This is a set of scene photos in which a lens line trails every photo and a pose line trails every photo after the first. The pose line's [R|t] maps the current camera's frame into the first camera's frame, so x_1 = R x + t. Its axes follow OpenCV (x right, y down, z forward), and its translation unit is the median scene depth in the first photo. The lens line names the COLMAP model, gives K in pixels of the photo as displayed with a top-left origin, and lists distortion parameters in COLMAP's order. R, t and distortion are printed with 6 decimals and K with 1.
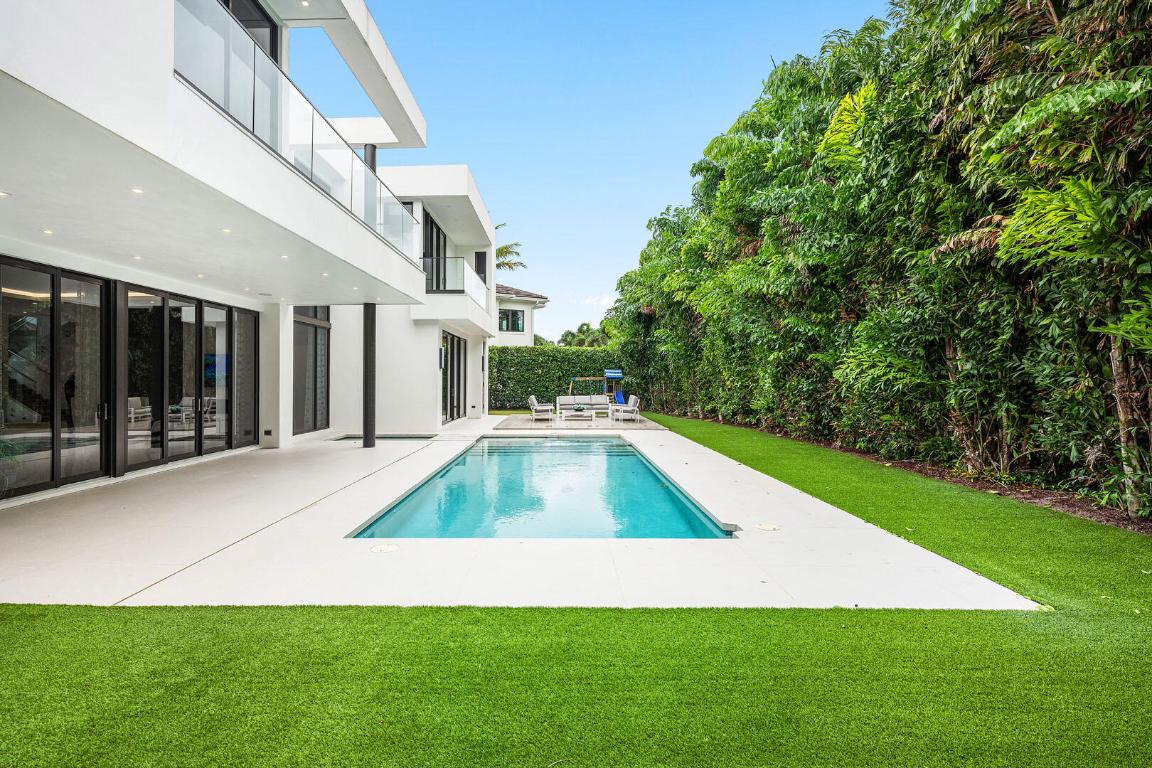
lens RADIAL K [[553.7, 0, 545.4], [0, 553.7, 383.3], [0, 0, 1]] dist [0.001634, 0.000165]
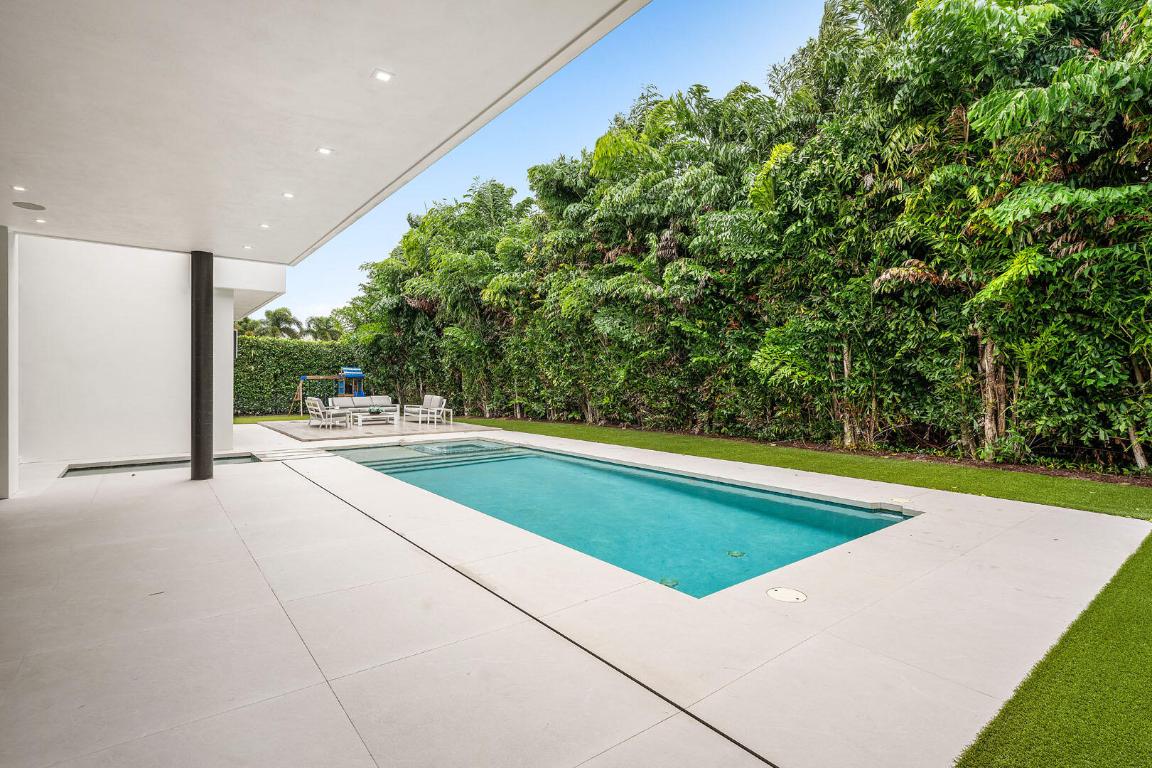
lens RADIAL K [[553.7, 0, 574.5], [0, 553.7, 381.0], [0, 0, 1]] dist [0.001634, 0.000165]
pose [[0.778256, 0.004773, 0.627928, -0.234709], [0.000202, 0.999969, -0.007851, 0.005641], [-0.627947, 0.006237, 0.778232, 0.138273]]
